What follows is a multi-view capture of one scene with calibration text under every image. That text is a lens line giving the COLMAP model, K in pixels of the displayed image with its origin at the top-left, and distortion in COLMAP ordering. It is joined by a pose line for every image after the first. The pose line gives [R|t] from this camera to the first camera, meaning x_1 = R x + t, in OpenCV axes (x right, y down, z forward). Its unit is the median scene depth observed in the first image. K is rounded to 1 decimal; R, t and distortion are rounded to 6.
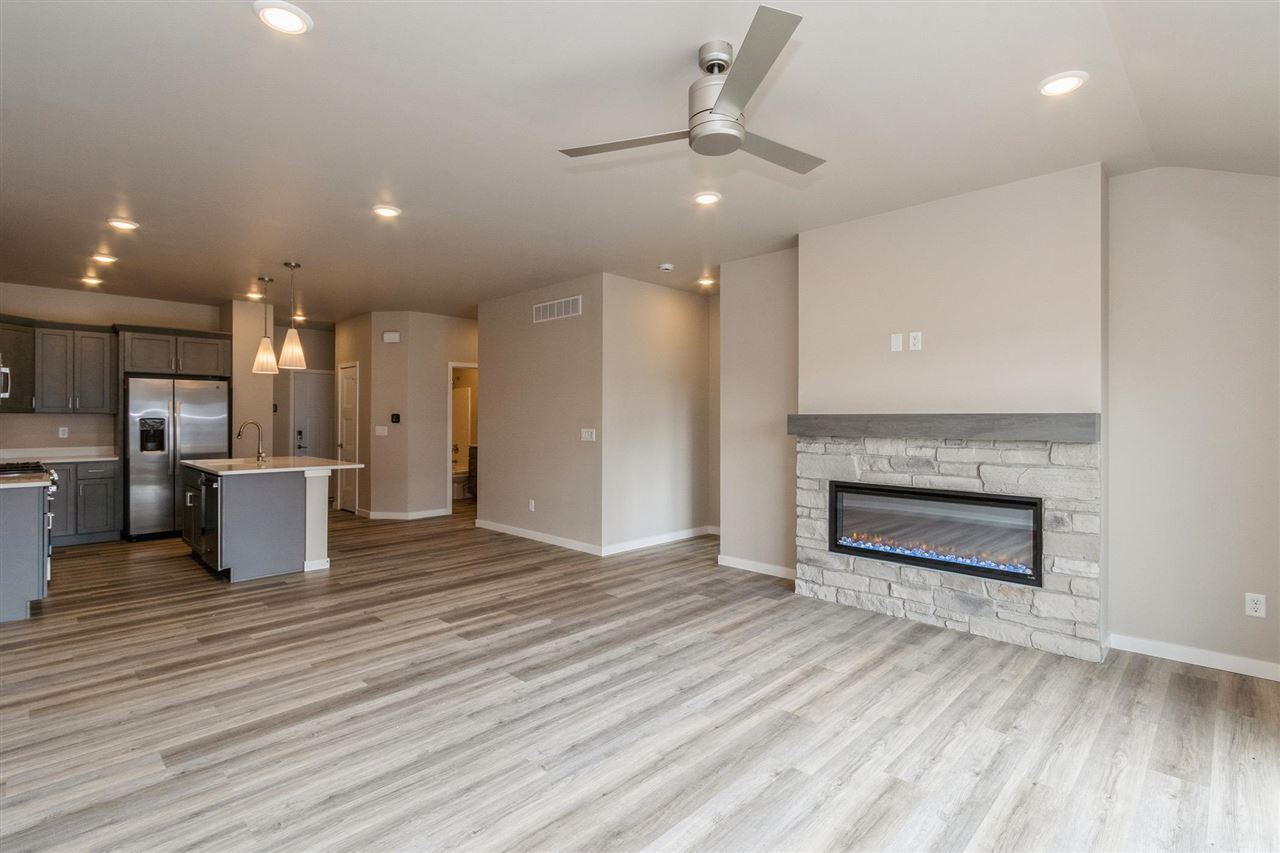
lens RADIAL K [[609.0, 0, 644.6], [0, 609.0, 419.3], [0, 0, 1]] dist [0.001292, 0.000429]
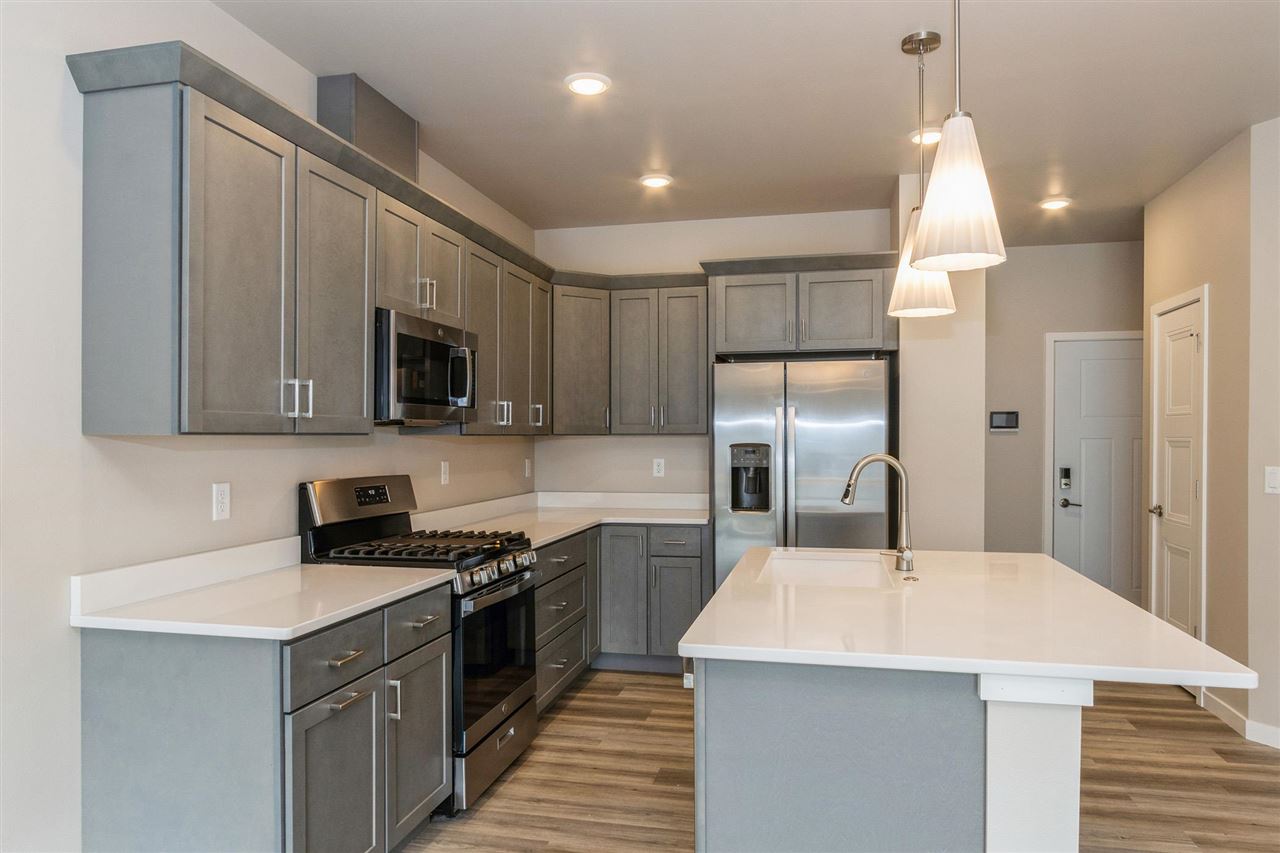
lens RADIAL K [[837.4, 0, 635.7], [0, 837.4, 441.4], [0, 0, 1]] dist [-0.010422, 0.000386]
pose [[0.515020, -0.000142, -0.857178, -0.431496], [0.002473, 0.999996, 0.001321, -0.007348], [0.857175, -0.002800, 0.515018, 0.887854]]
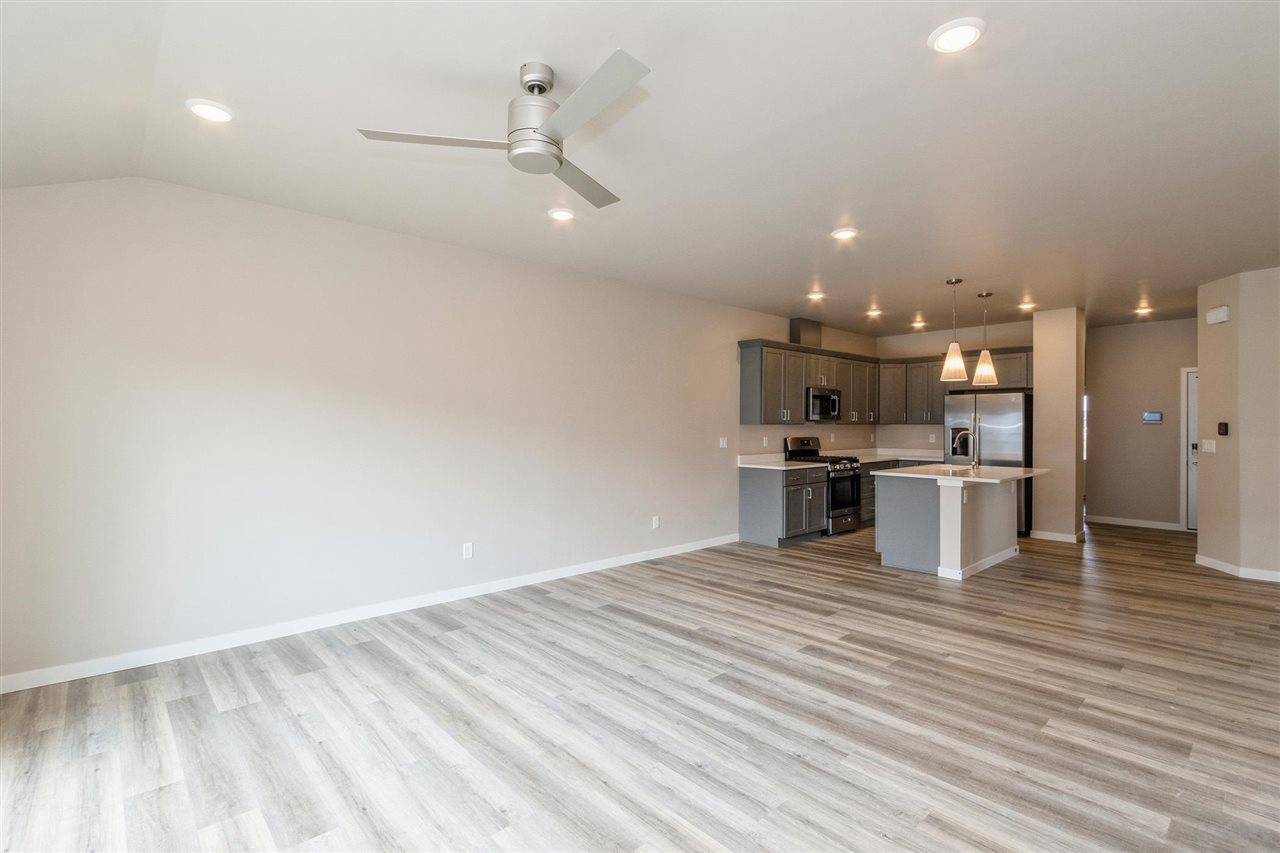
lens RADIAL K [[590.5, 0, 633.6], [0, 590.5, 422.5], [0, 0, 1]] dist [0.000053, -0.000196]
pose [[-0.065666, -0.005801, -0.997825, 0.598283], [-0.003105, 0.999979, -0.005610, -0.006271], [0.997837, 0.002730, -0.065683, 0.675137]]
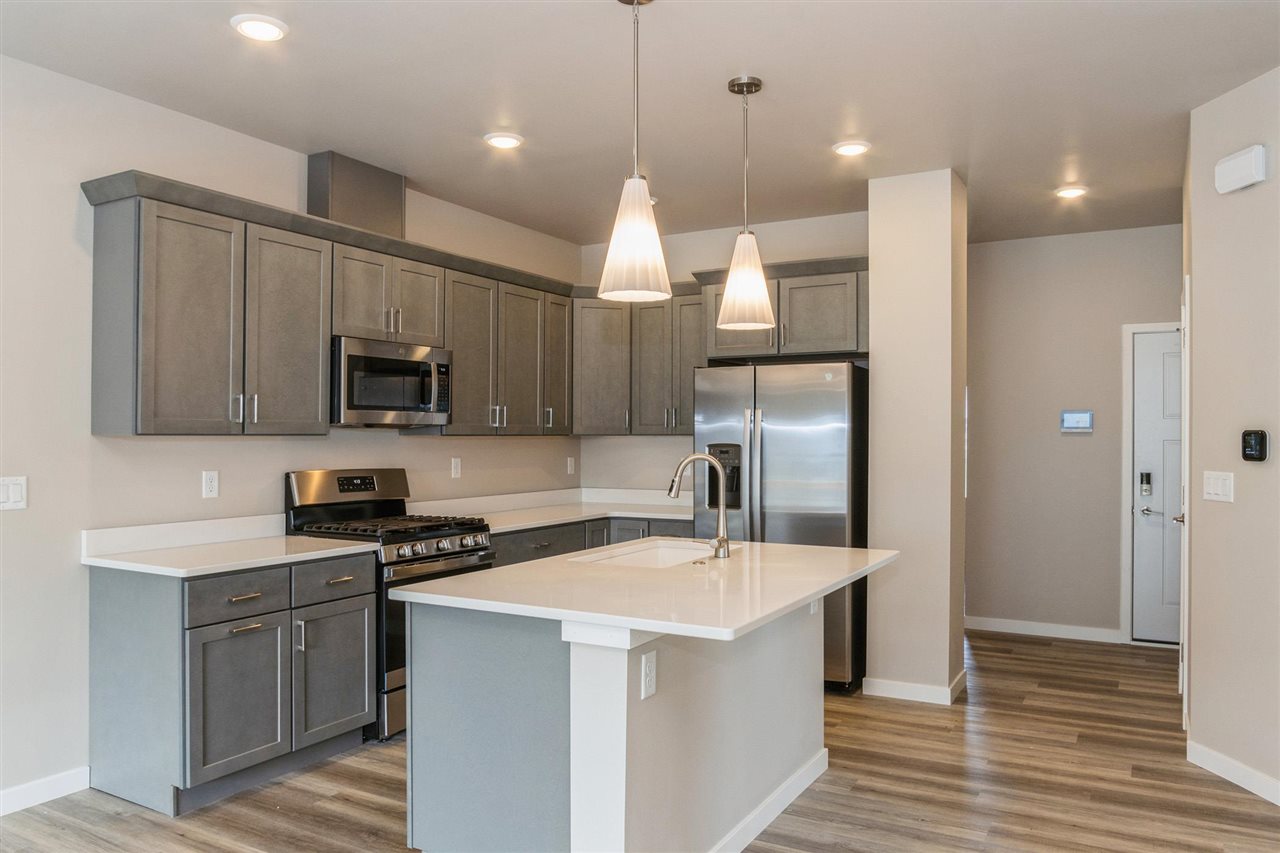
lens RADIAL K [[907.0, 0, 641.5], [0, 907.0, 431.1], [0, 0, 1]] dist [-0.022539, -0.002002]
pose [[0.250903, -0.008770, -0.967972, -0.128277], [-0.001283, 0.999955, -0.009393, -0.008425], [0.968011, 0.003599, 0.250881, 1.139604]]
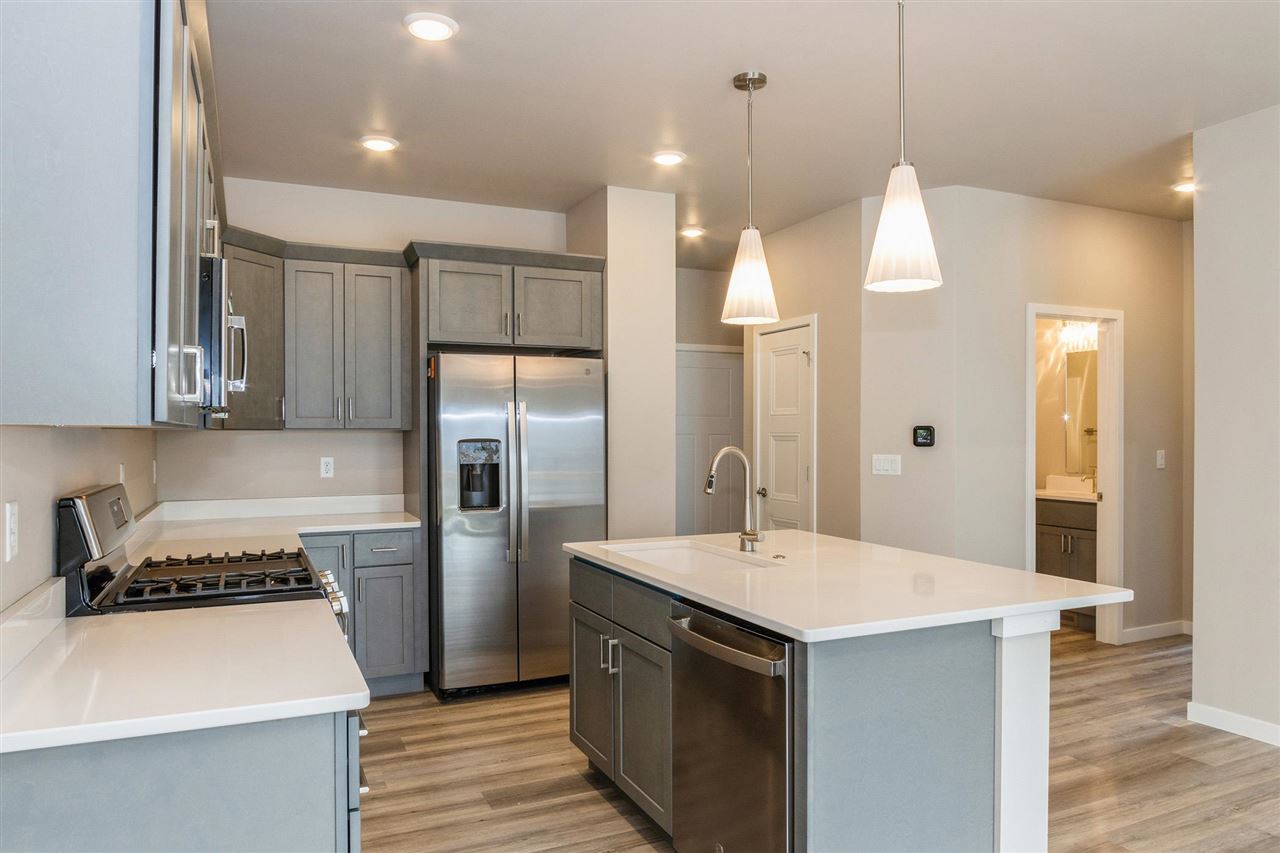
lens RADIAL K [[849.5, 0, 637.1], [0, 849.5, 439.1], [0, 0, 1]] dist [-0.002081, -0.000204]
pose [[0.930774, -0.003549, -0.365577, -0.704819], [0.005297, 0.999979, 0.003779, -0.005699], [0.365556, -0.005454, 0.930774, 0.676685]]
